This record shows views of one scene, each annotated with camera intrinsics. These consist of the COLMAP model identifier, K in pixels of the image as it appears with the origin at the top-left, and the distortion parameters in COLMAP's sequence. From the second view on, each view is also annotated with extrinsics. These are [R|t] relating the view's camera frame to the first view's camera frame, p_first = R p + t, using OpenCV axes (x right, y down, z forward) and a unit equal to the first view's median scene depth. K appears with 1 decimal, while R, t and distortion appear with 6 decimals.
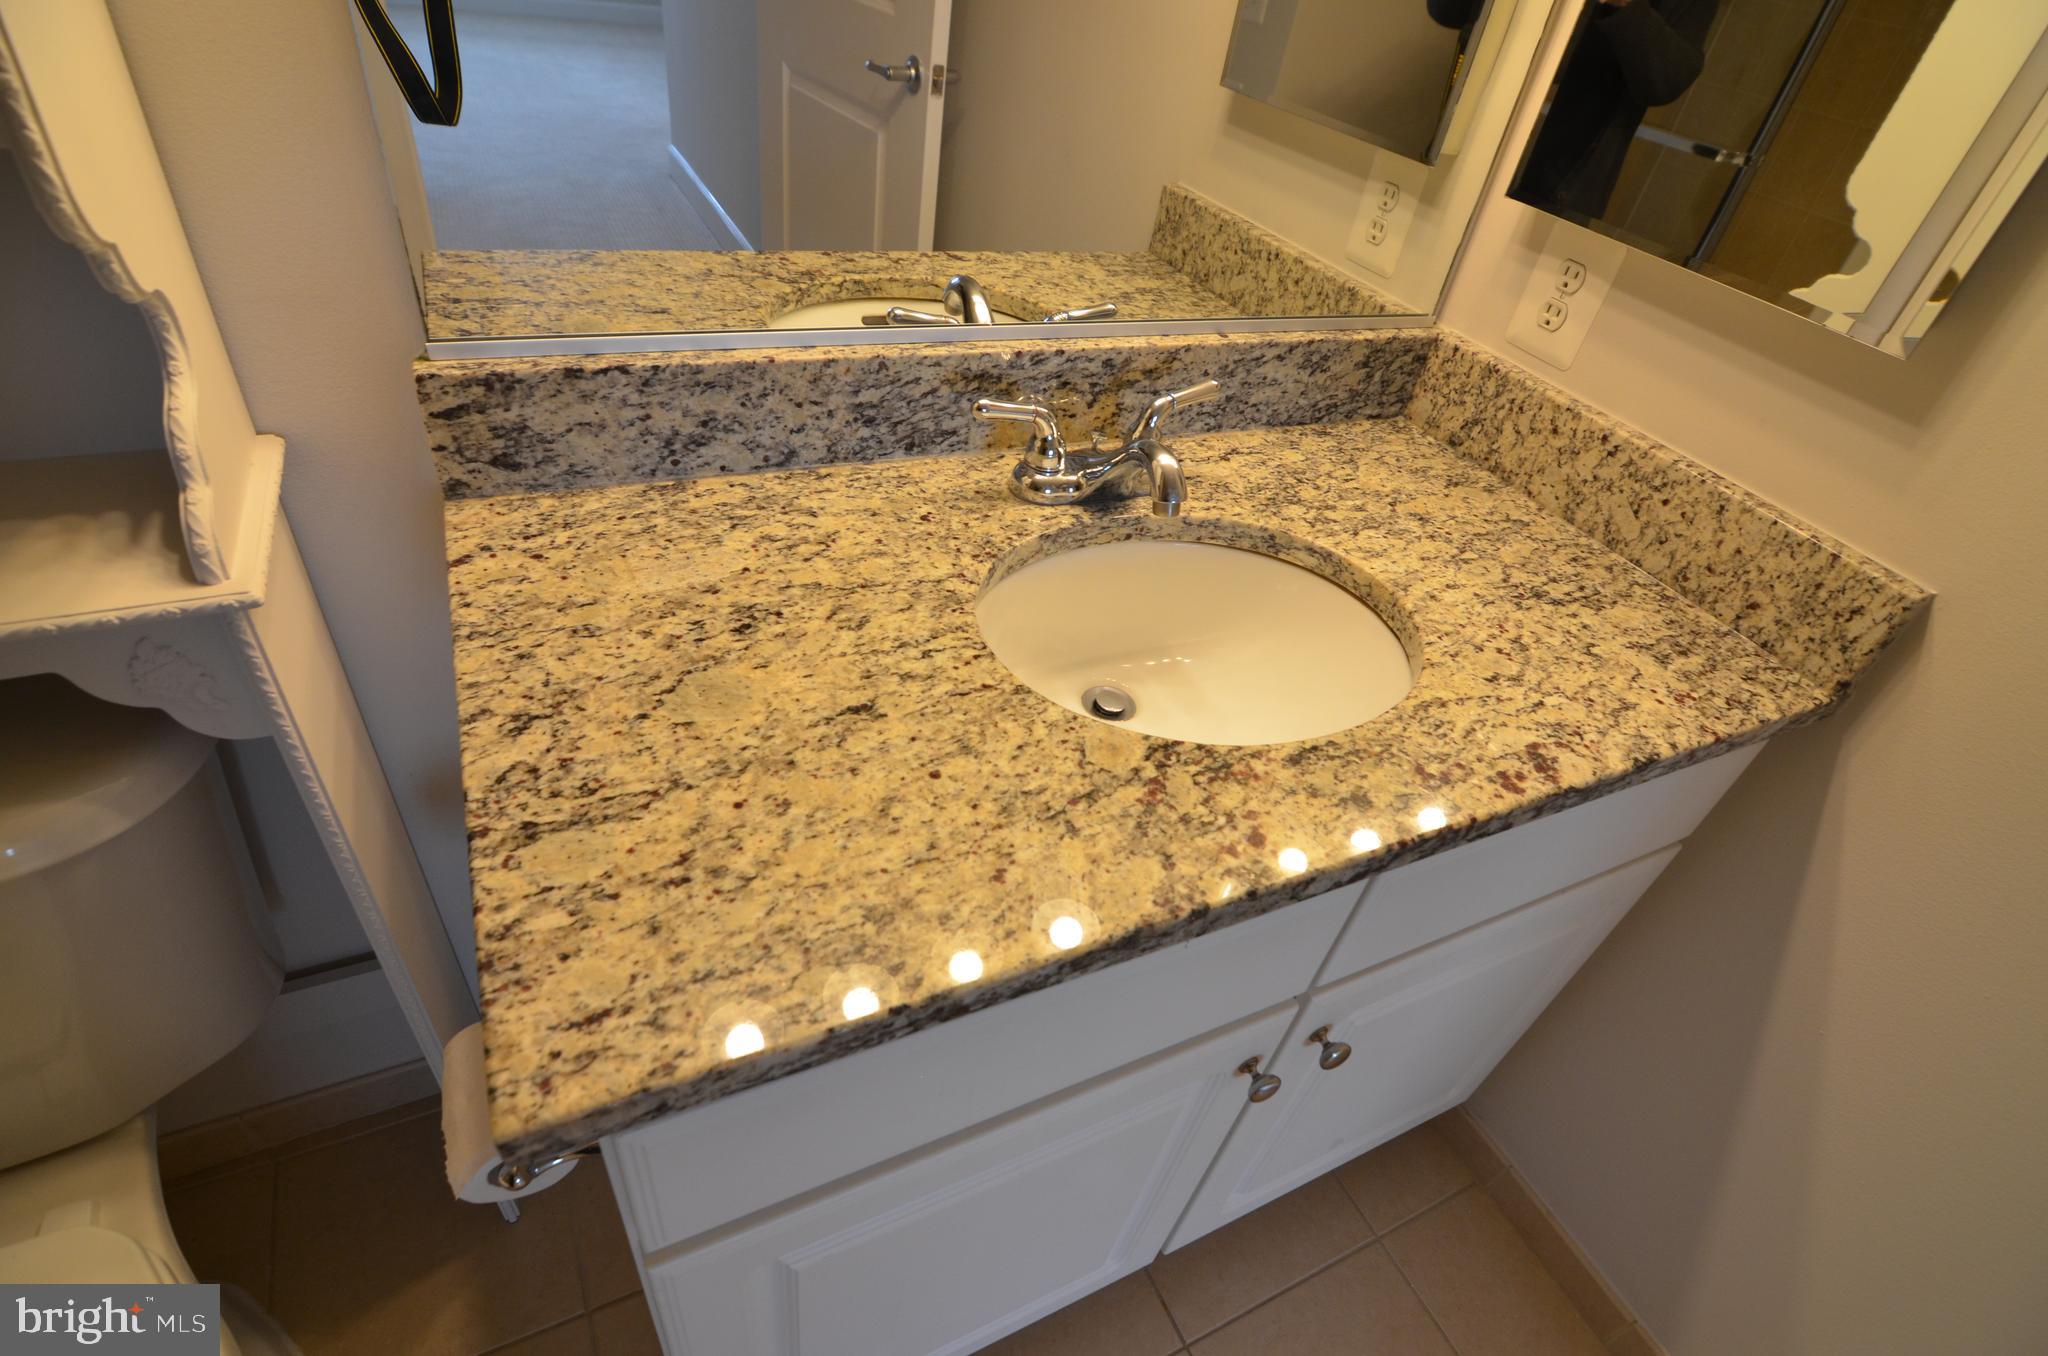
lens RADIAL K [[982.6, 0, 1030.9], [0, 982.6, 697.4], [0, 0, 1]] dist [-0.012065, -0.007825]
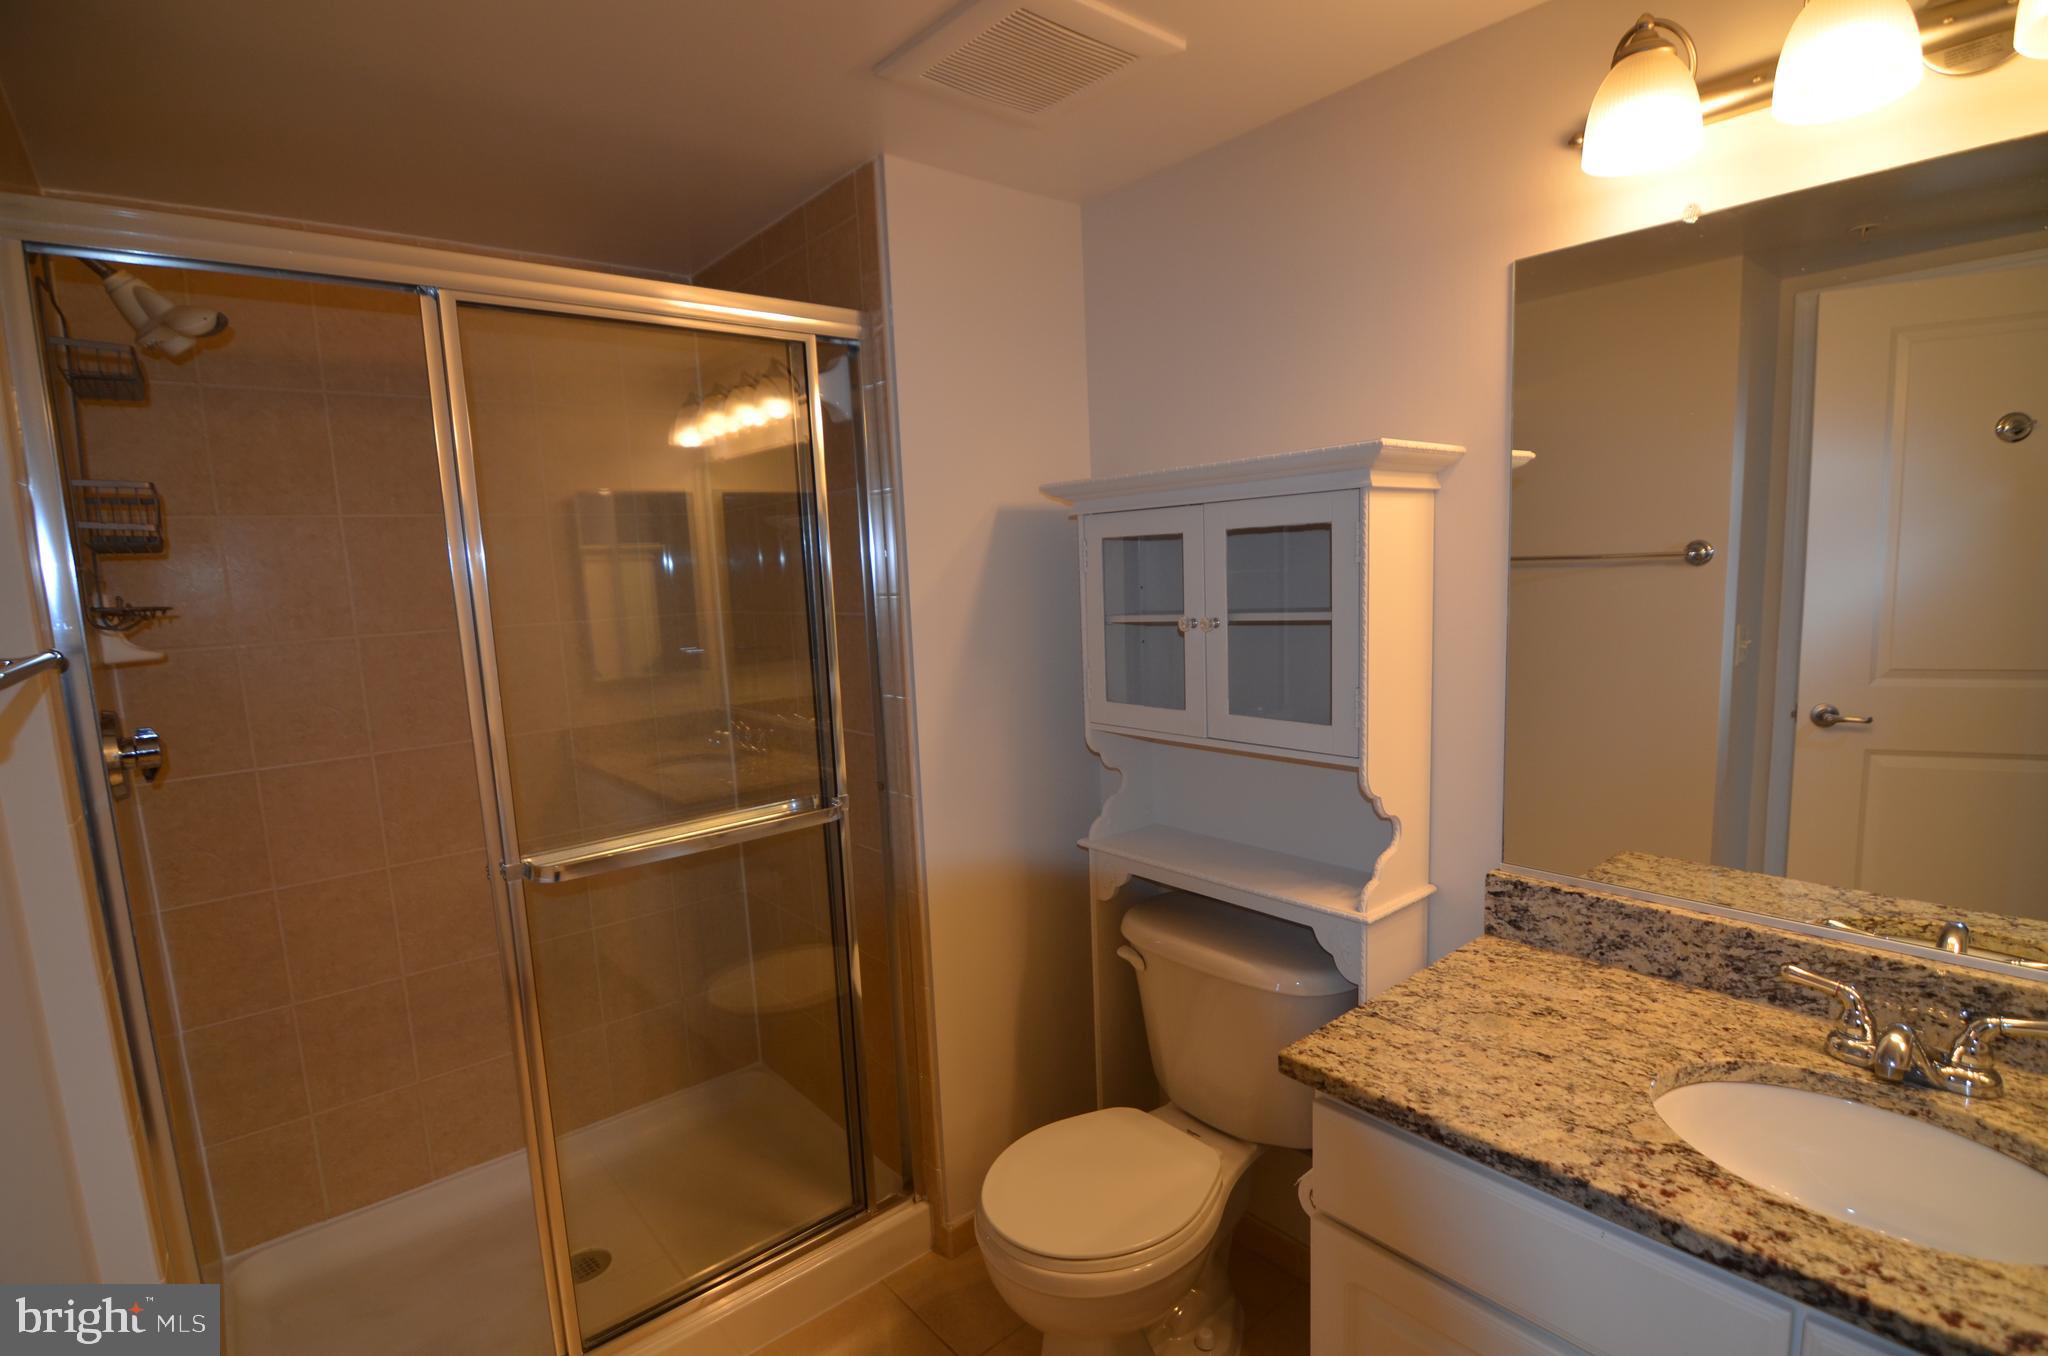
lens RADIAL K [[982.6, 0, 1030.6], [0, 982.6, 691.9], [0, 0, 1]] dist [-0.012065, -0.007825]
pose [[0.229326, -0.027684, -0.972956, 1.104569], [-0.560507, 0.813466, -0.155258, 0.220968], [0.795765, 0.580953, 0.171032, -0.377746]]
